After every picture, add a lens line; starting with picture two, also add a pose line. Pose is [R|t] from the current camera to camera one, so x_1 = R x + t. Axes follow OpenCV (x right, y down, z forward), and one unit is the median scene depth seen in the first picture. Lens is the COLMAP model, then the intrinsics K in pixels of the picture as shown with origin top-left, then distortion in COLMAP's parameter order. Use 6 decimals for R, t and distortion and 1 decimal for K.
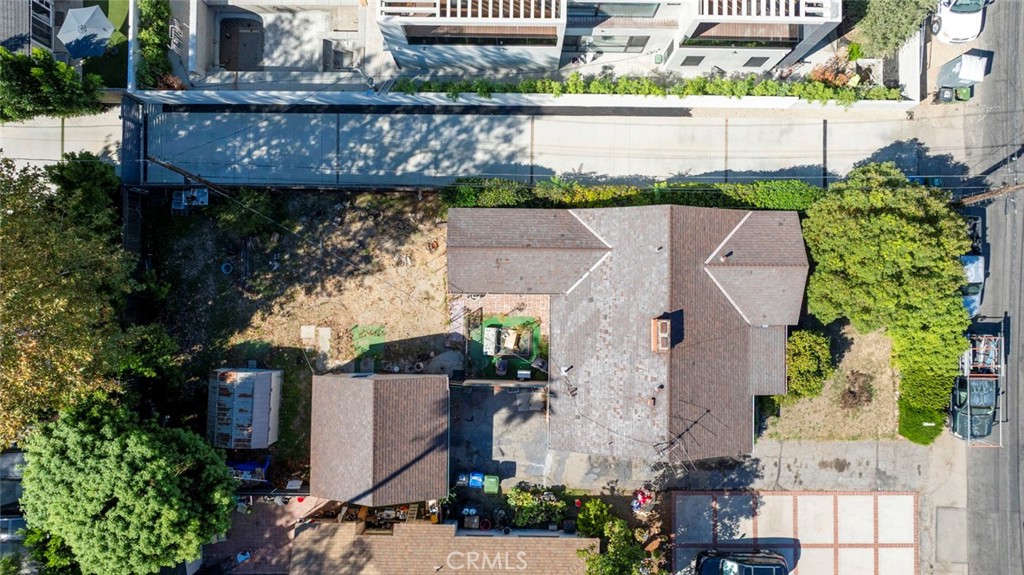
lens RADIAL K [[722.6, 0, 511.9], [0, 722.6, 298.8], [0, 0, 1]] dist [-0.010082, 0.003024]
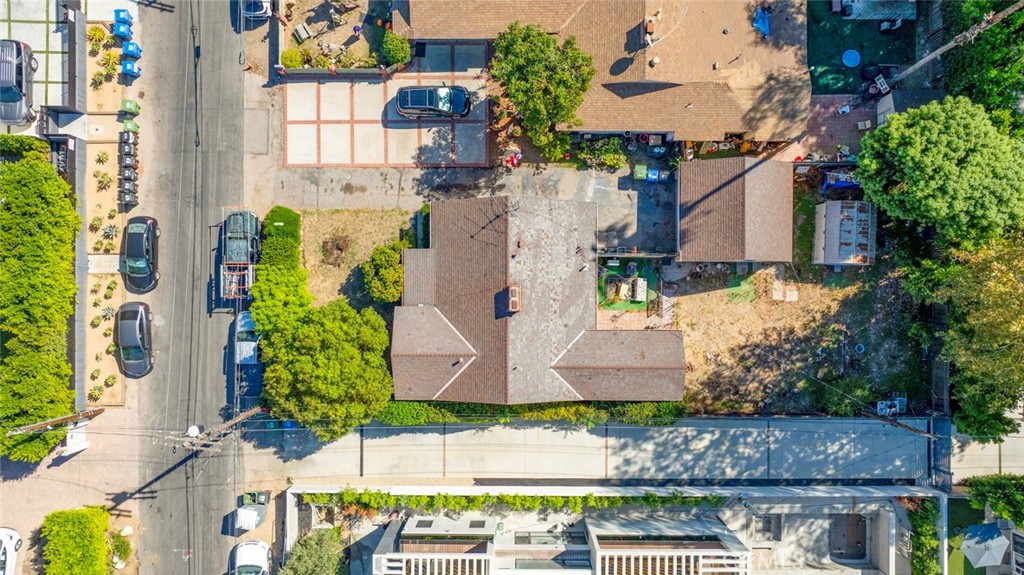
lens RADIAL K [[722.6, 0, 511.9], [0, 722.6, 298.8], [0, 0, 1]] dist [-0.010082, 0.003024]
pose [[-0.999968, 0.007052, 0.003834, 0.185635], [-0.006993, -0.999860, 0.015207, 0.027846], [0.003941, 0.015180, 0.999877, -0.209426]]
